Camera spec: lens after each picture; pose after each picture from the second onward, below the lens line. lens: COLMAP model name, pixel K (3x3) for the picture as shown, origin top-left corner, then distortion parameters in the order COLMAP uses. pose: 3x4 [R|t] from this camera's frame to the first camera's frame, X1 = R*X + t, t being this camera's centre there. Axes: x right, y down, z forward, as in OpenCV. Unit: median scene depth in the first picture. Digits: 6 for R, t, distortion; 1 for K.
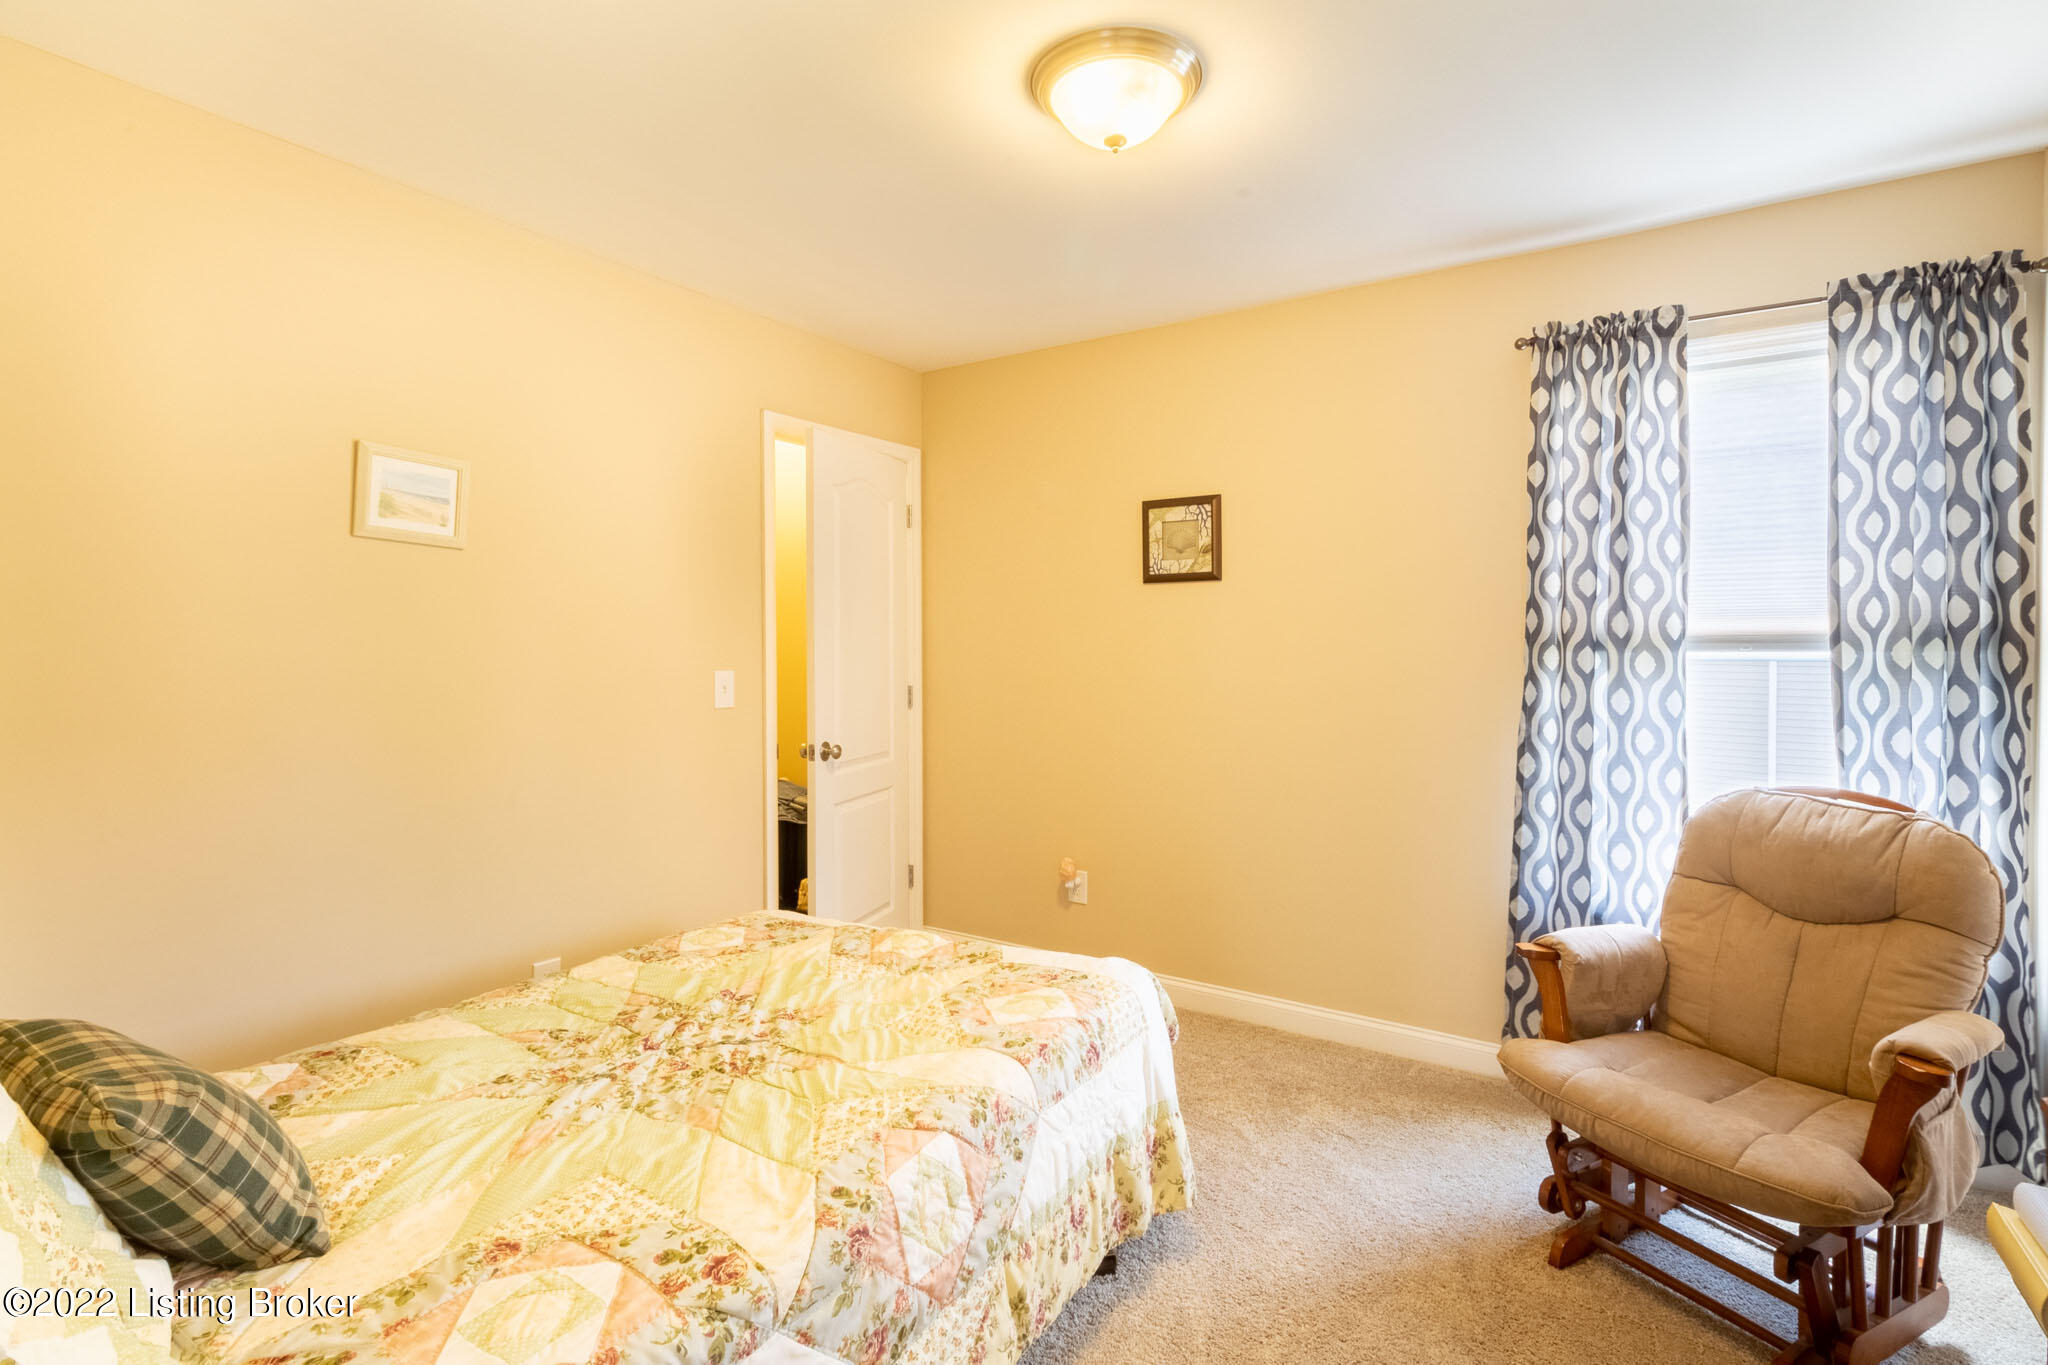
lens RADIAL K [[963.2, 0, 1024.4], [0, 963.2, 674.8], [0, 0, 1]] dist [0.001597, -0.000145]
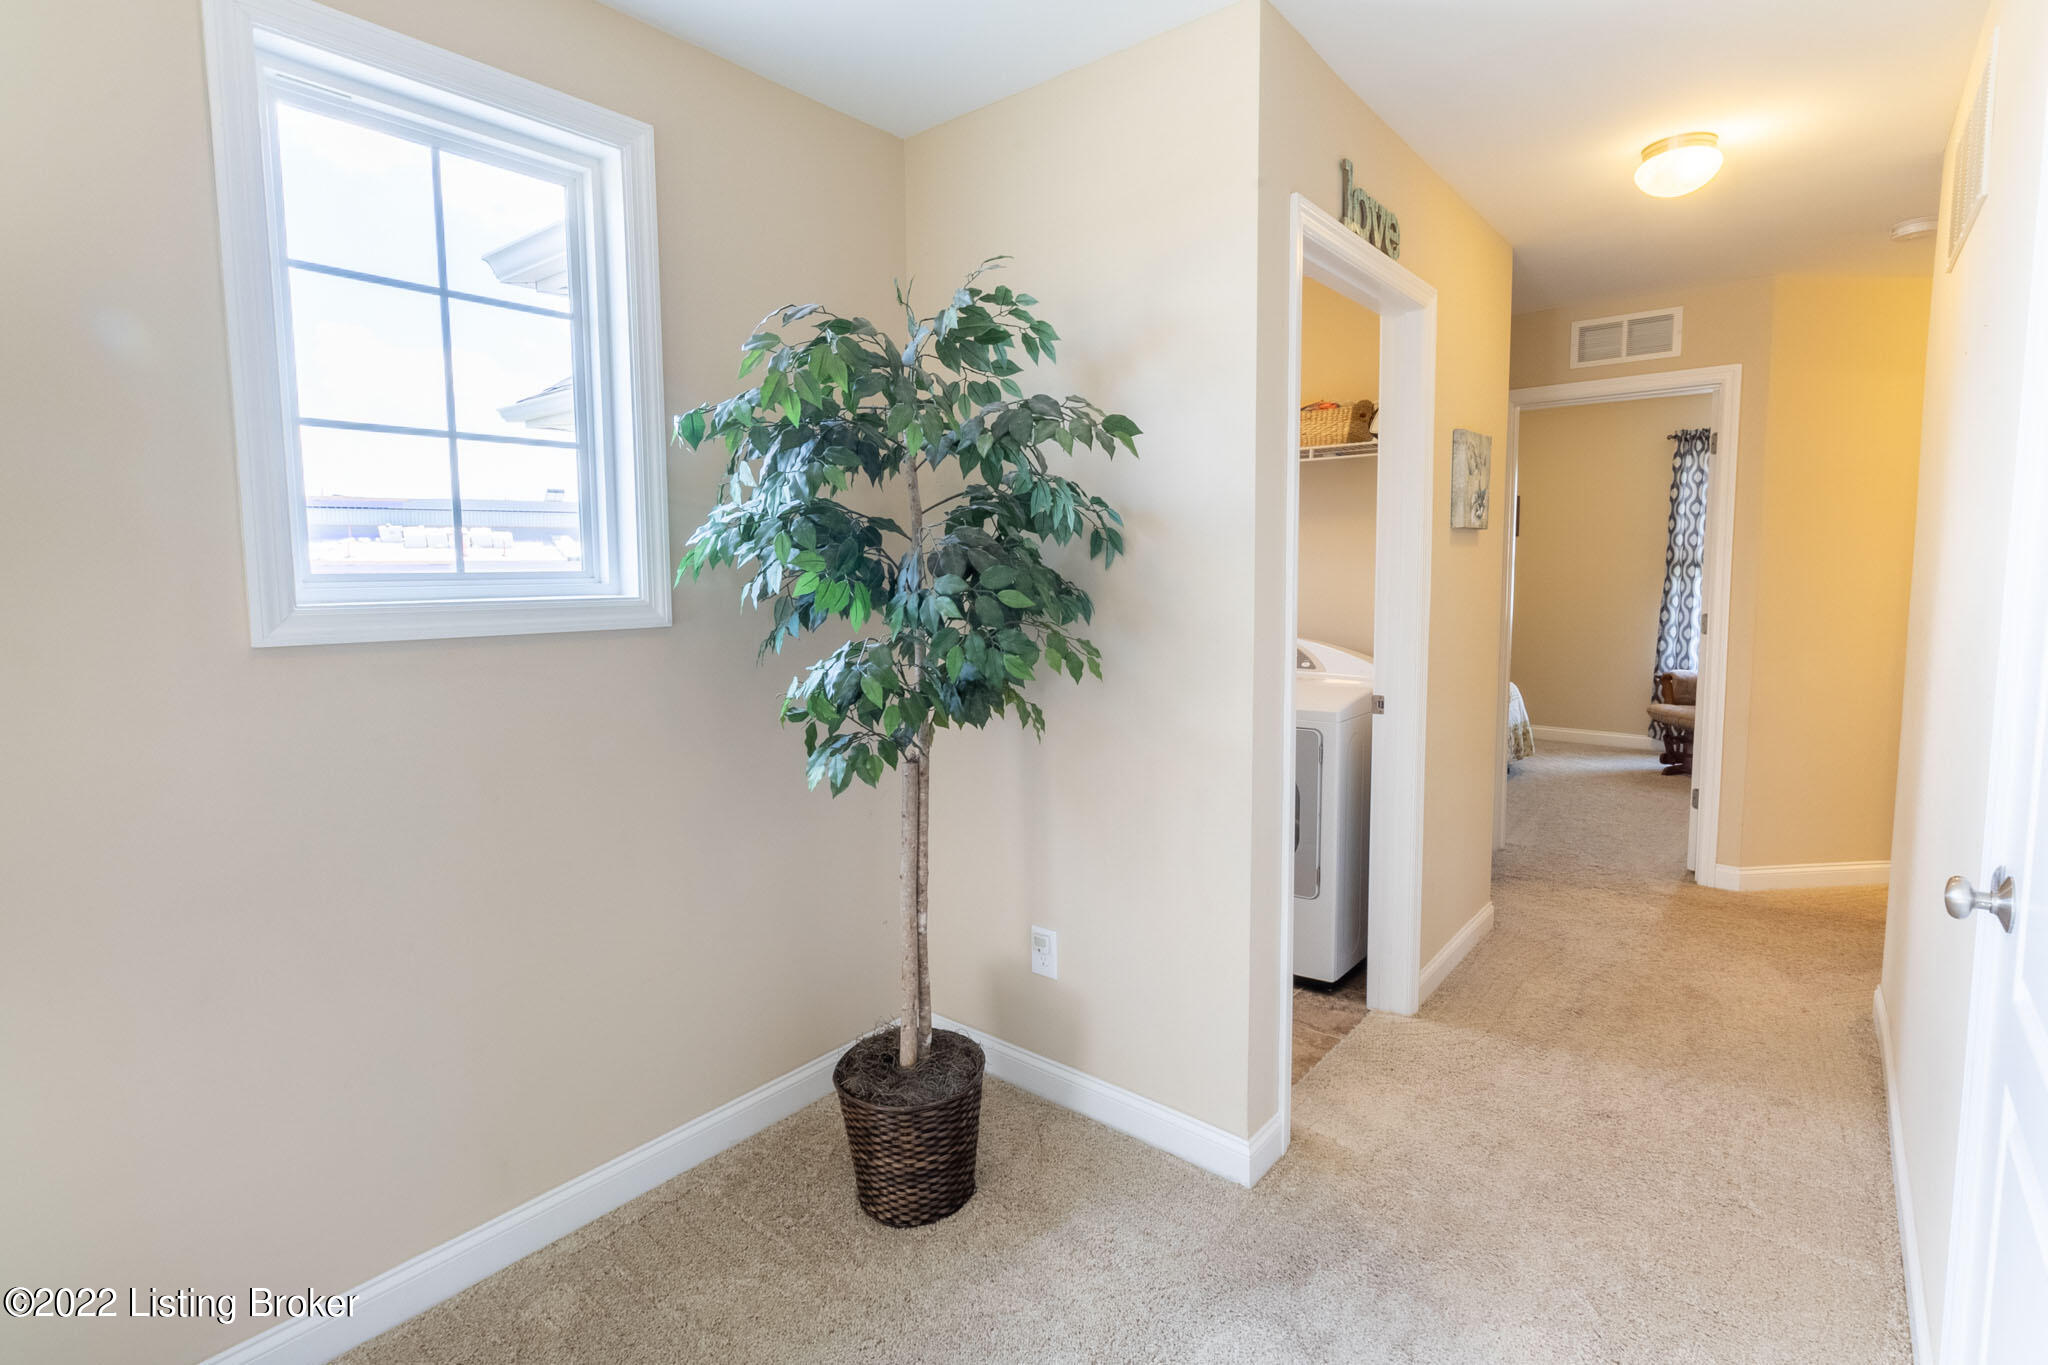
lens RADIAL K [[963.2, 0, 1024.8], [0, 963.2, 672.7], [0, 0, 1]] dist [0.001597, -0.000145]
pose [[0.992629, 0.005524, -0.121065, -0.780238], [0.003370, 0.997316, 0.073133, 0.055213], [0.121144, -0.073002, 0.989947, -1.604380]]
